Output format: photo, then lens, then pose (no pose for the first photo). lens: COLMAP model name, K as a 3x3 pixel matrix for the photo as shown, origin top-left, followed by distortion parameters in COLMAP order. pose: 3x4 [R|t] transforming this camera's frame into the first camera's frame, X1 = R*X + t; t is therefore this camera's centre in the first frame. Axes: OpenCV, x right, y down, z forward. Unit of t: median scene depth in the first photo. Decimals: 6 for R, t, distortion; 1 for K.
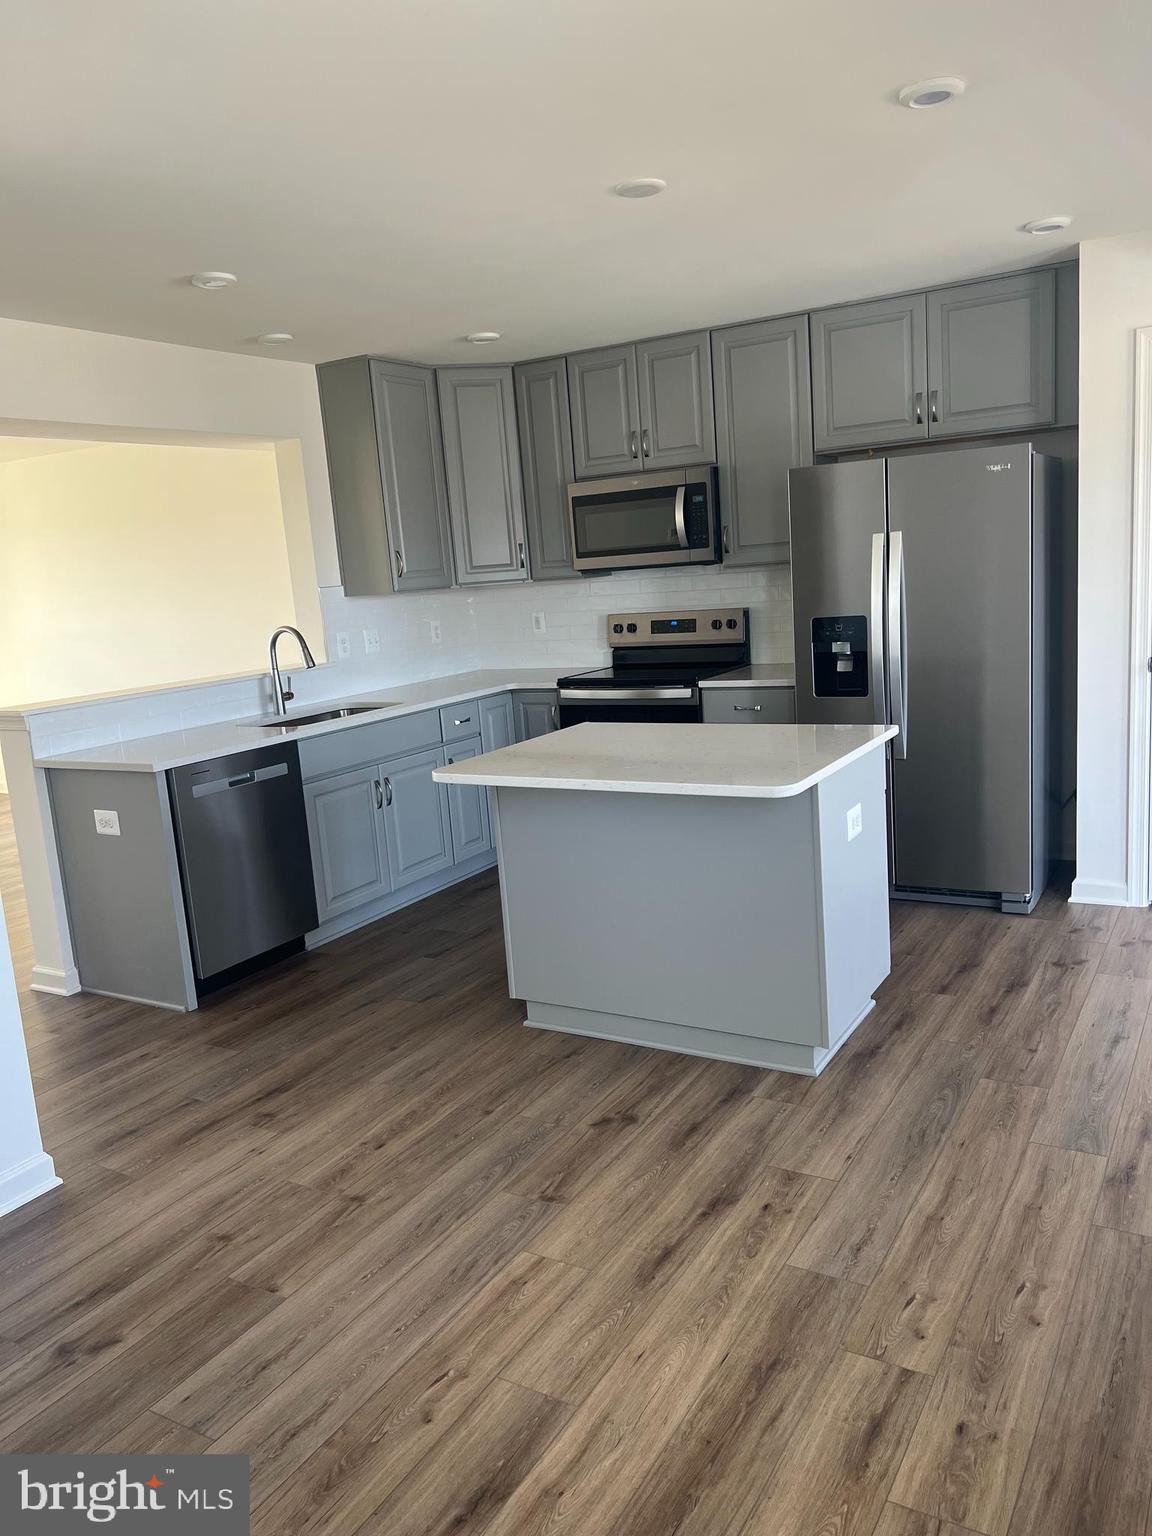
lens RADIAL K [[1151.8, 0, 576.0], [0, 1151.8, 768.0], [0, 0, 1]] dist [0.005548, 0.000655]
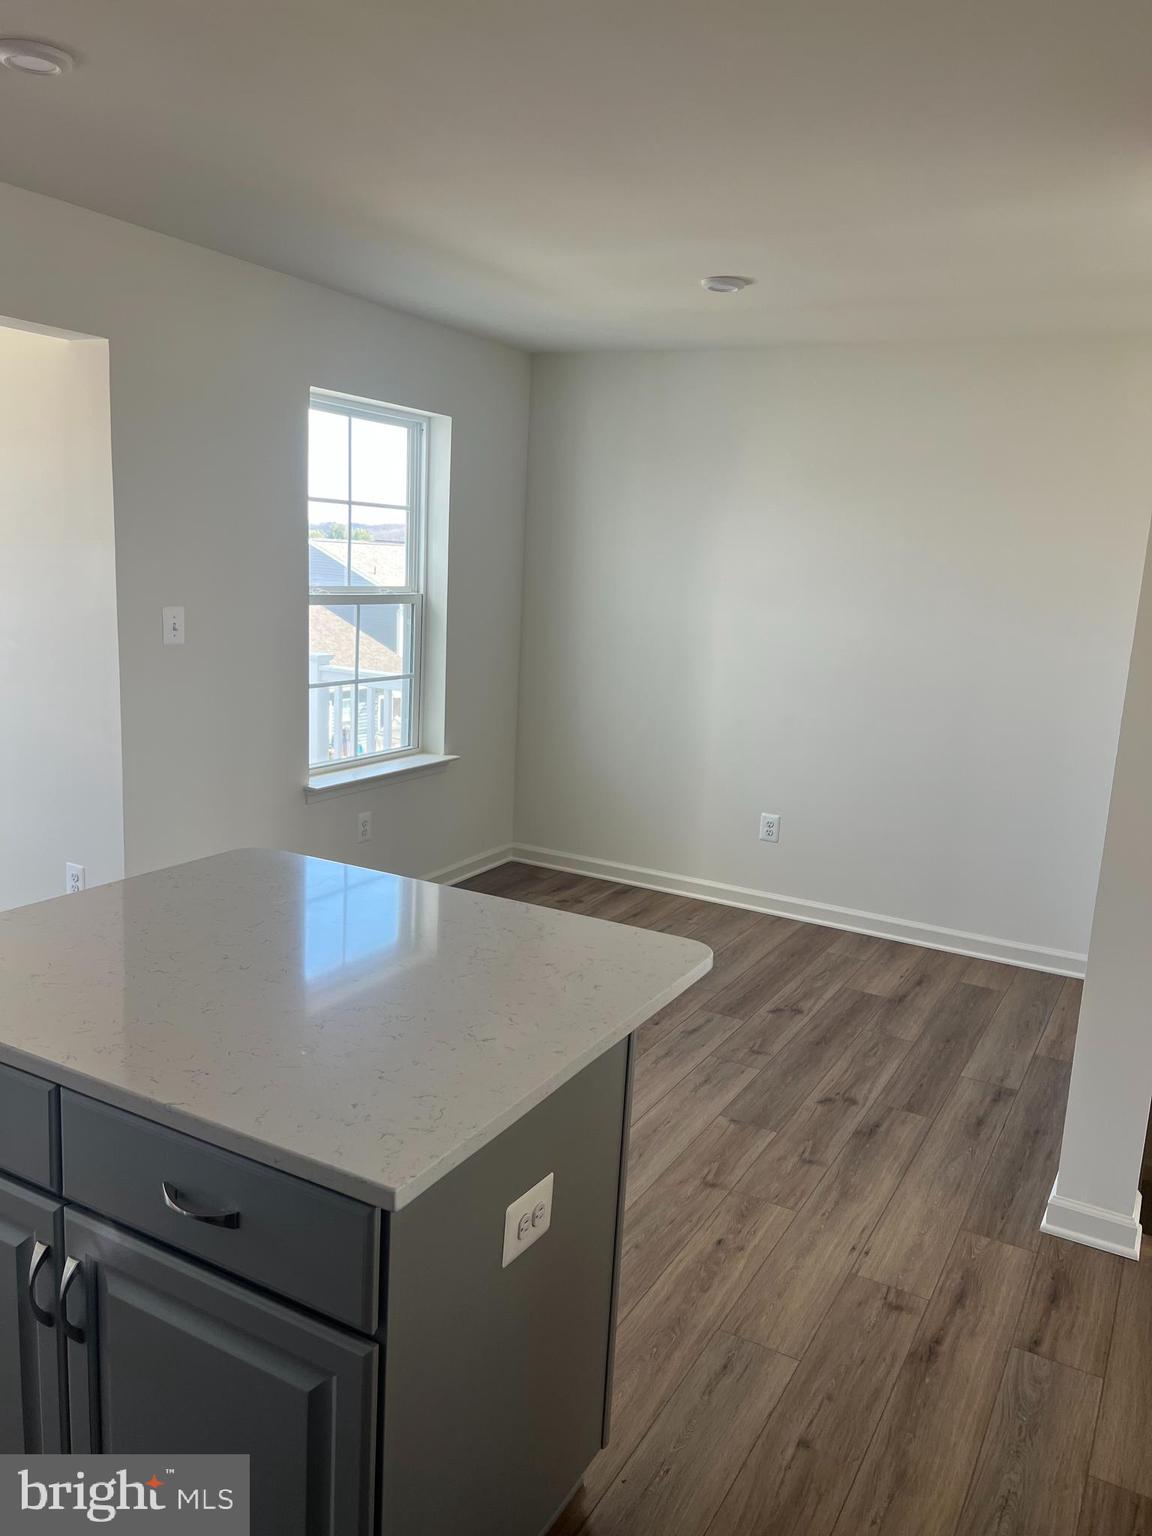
lens RADIAL K [[1159.1, 0, 576.0], [0, 1159.1, 768.0], [0, 0, 1]] dist [0.101939, 0.000064]
pose [[-0.999351, 0.030076, -0.019832, -0.030154], [0.020885, 0.932207, 0.361322, -0.209467], [0.029354, 0.360673, -0.932230, 1.023610]]
